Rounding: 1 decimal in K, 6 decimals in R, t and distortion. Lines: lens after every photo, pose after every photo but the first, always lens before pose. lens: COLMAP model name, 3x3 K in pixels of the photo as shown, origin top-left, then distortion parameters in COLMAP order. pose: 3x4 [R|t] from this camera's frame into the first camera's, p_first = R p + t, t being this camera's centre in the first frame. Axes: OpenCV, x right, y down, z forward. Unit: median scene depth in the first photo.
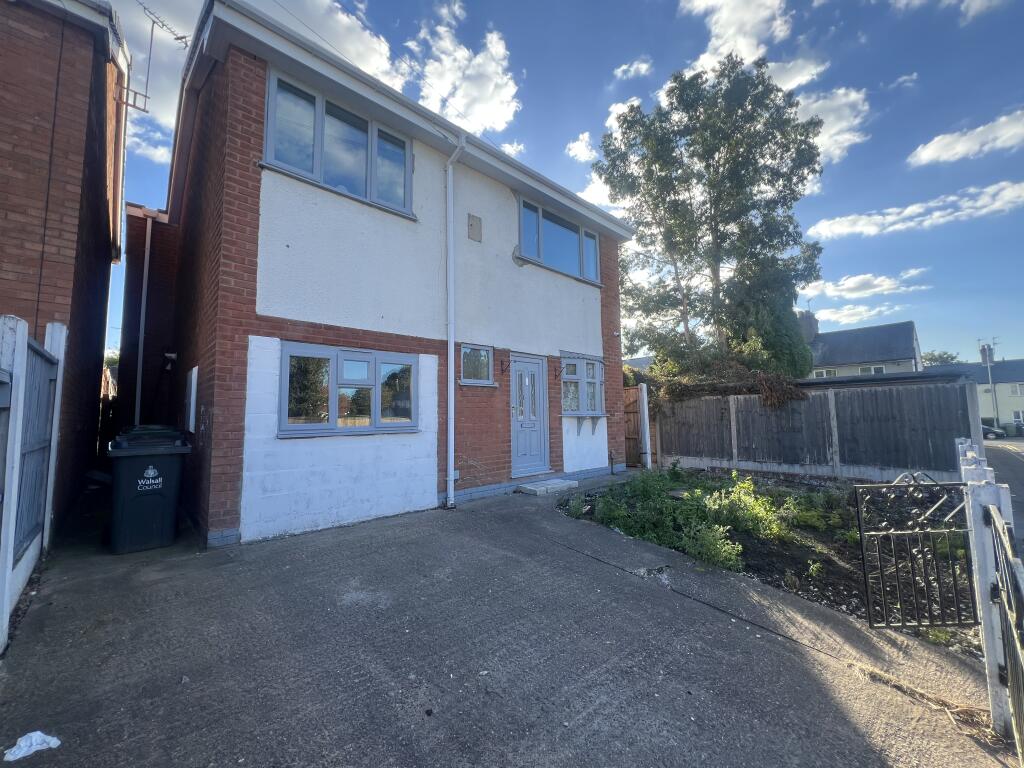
lens RADIAL K [[416.4, 0, 510.8], [0, 416.4, 382.3], [0, 0, 1]] dist [-0.002463, -0.000251]
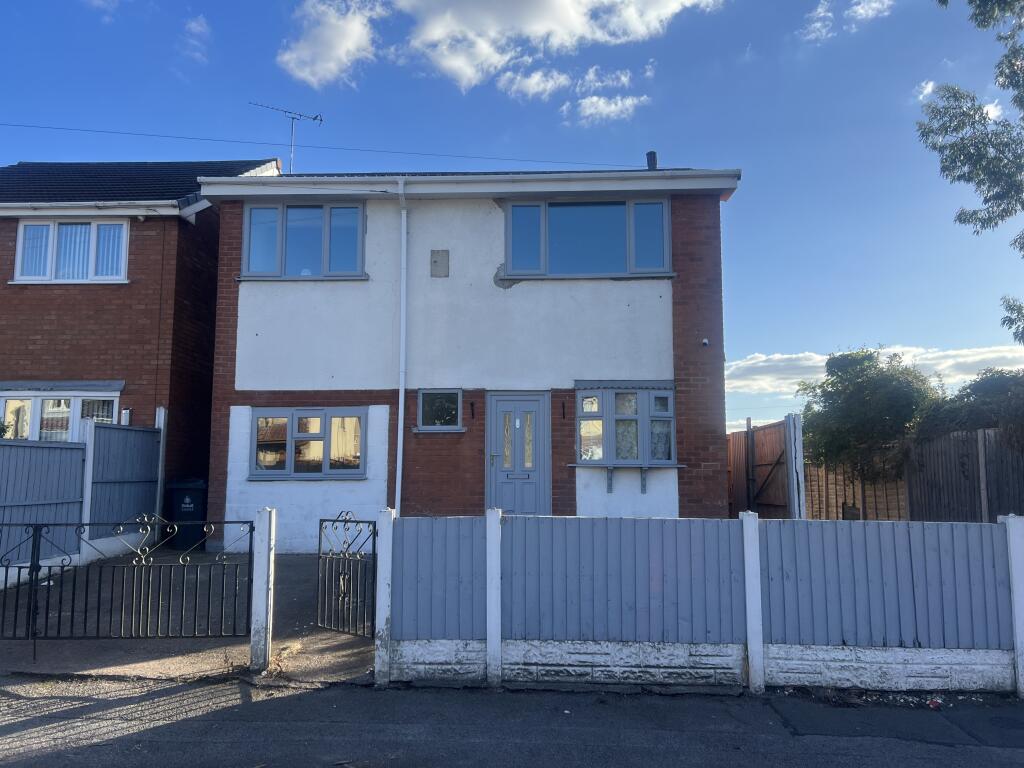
lens RADIAL K [[769.4, 0, 513.0], [0, 769.4, 384.4], [0, 0, 1]] dist [0.044836, -0.001176]
pose [[0.697834, -0.069152, -0.712914, 1.316023], [0.050998, 0.997599, -0.046847, -0.010612], [0.714442, -0.003666, 0.699685, -0.101129]]
